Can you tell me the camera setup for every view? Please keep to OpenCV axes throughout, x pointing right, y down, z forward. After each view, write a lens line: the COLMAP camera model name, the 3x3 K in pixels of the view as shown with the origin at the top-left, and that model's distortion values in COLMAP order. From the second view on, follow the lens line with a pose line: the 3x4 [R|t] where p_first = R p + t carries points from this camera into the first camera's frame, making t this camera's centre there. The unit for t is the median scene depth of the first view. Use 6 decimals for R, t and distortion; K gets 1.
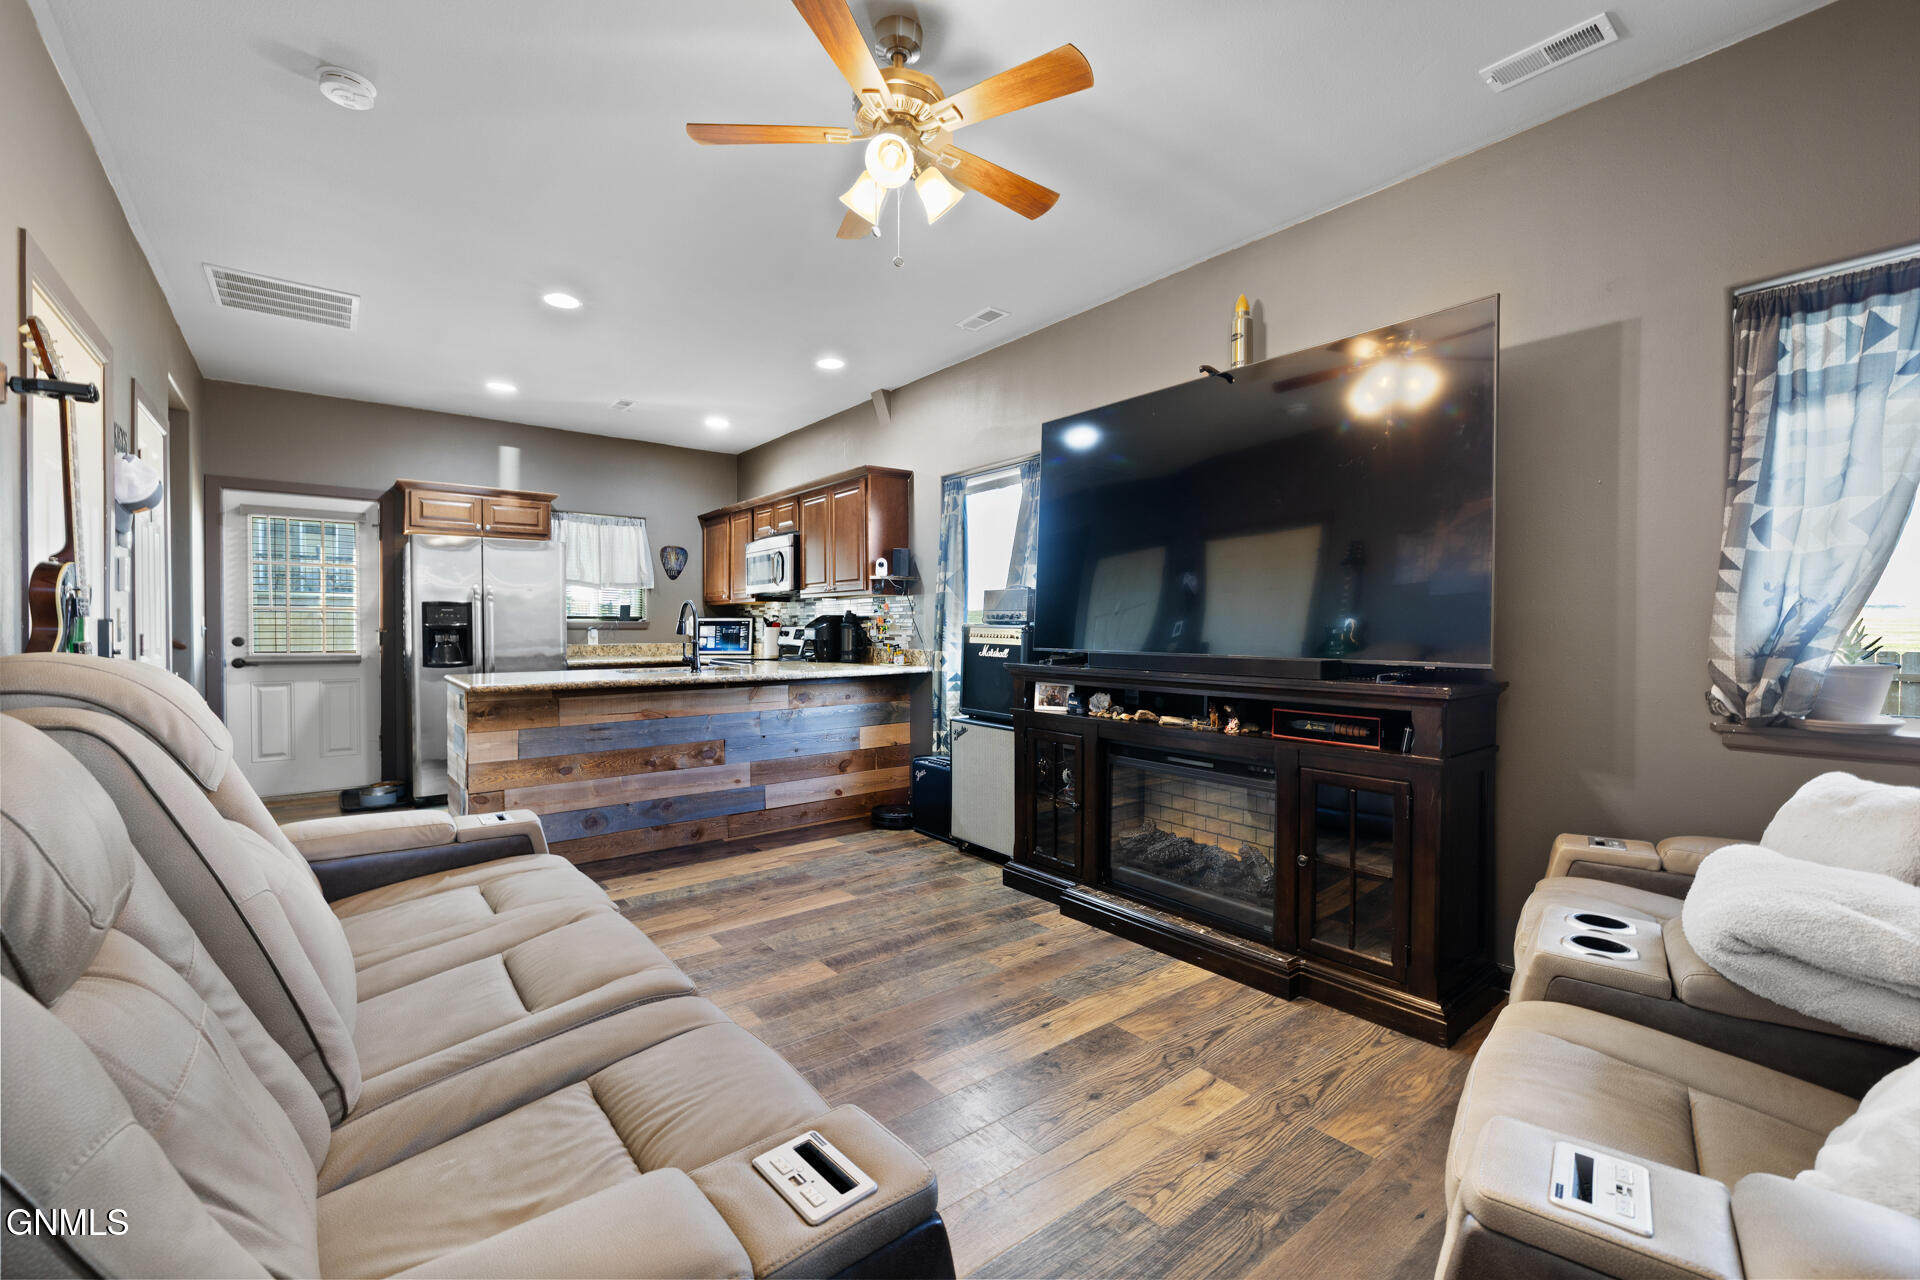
lens RADIAL K [[809.1, 0, 962.3], [0, 809.1, 637.5], [0, 0, 1]] dist [0.001553, 0.000276]
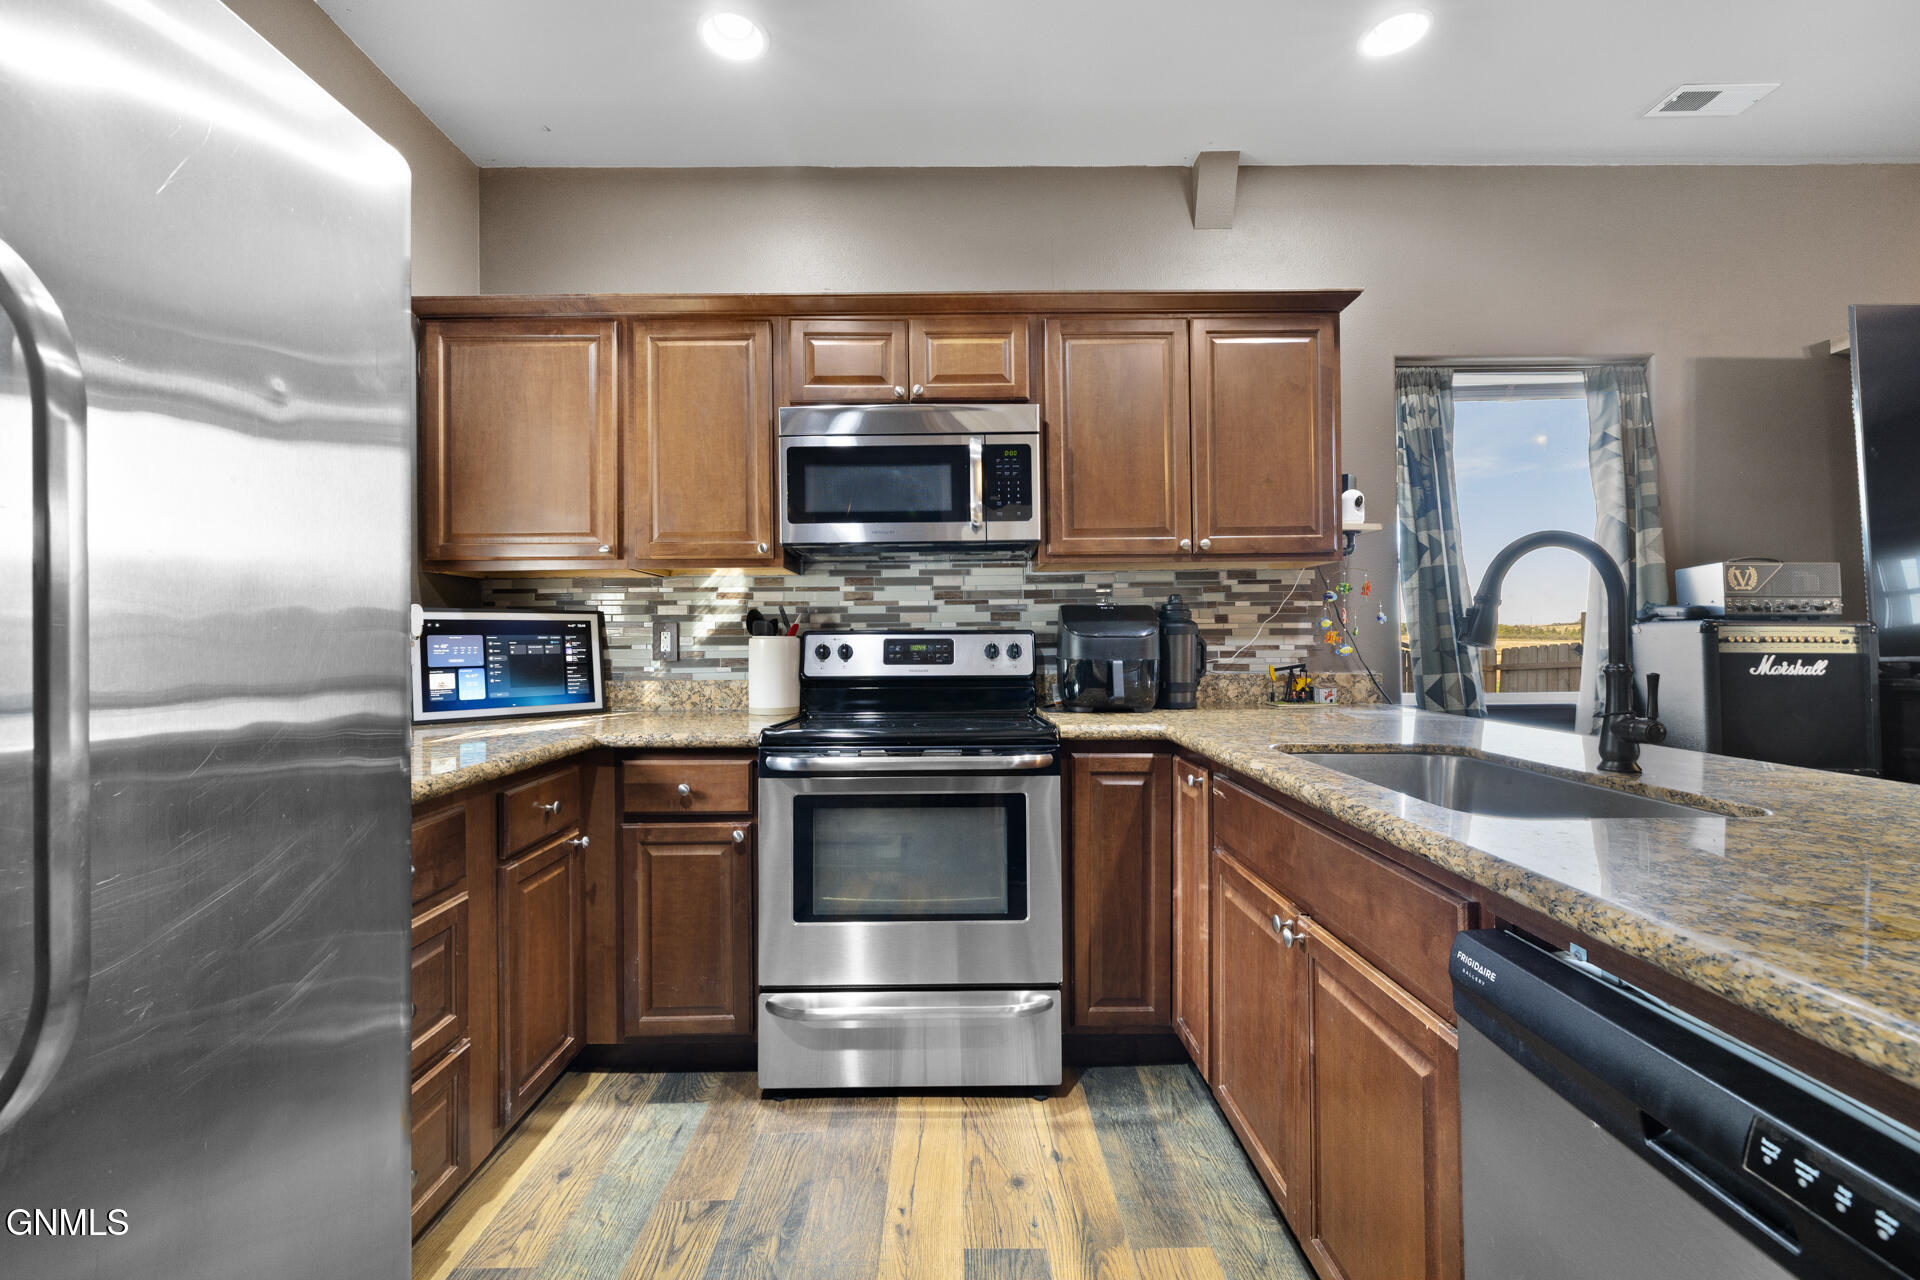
lens RADIAL K [[809.1, 0, 962.3], [0, 809.1, 637.5], [0, 0, 1]] dist [0.001553, 0.000276]
pose [[0.610167, -0.003074, 0.792267, -0.672038], [0.020702, 0.999713, -0.012065, -0.007365], [-0.792003, 0.023764, 0.610055, 0.940366]]
